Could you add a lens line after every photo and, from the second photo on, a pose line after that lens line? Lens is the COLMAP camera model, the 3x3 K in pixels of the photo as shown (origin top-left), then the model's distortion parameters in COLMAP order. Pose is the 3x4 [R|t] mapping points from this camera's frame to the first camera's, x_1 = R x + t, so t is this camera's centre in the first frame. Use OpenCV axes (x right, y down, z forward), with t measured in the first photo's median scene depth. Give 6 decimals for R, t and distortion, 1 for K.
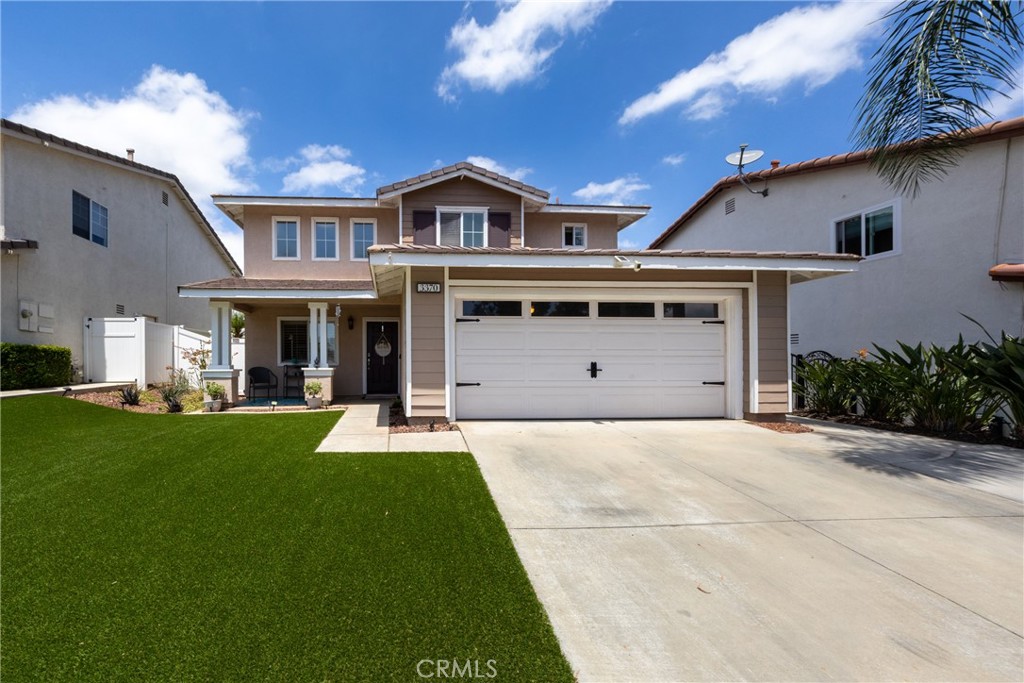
lens RADIAL K [[297.1, 0, 512.3], [0, 297.1, 340.6], [0, 0, 1]] dist [-0.002379, 0.000064]
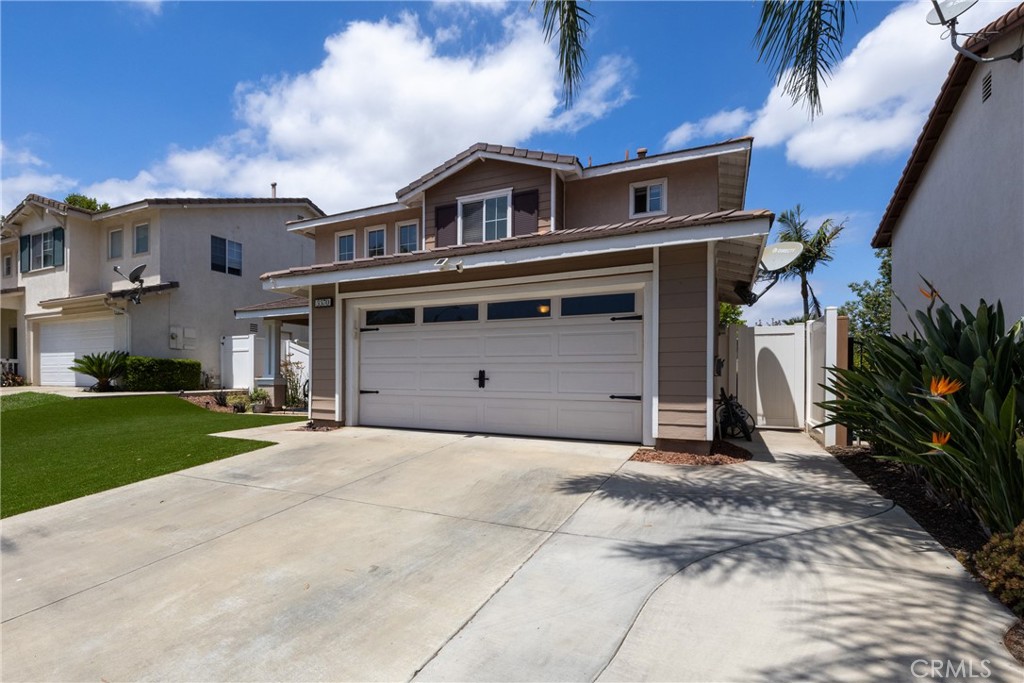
lens RADIAL K [[397.2, 0, 511.4], [0, 397.2, 346.0], [0, 0, 1]] dist [0.007923, -0.000457]
pose [[0.912346, -0.025893, -0.408600, 0.508542], [0.025048, 0.999659, -0.007418, 0.005756], [0.408652, -0.003467, 0.912684, -0.036236]]
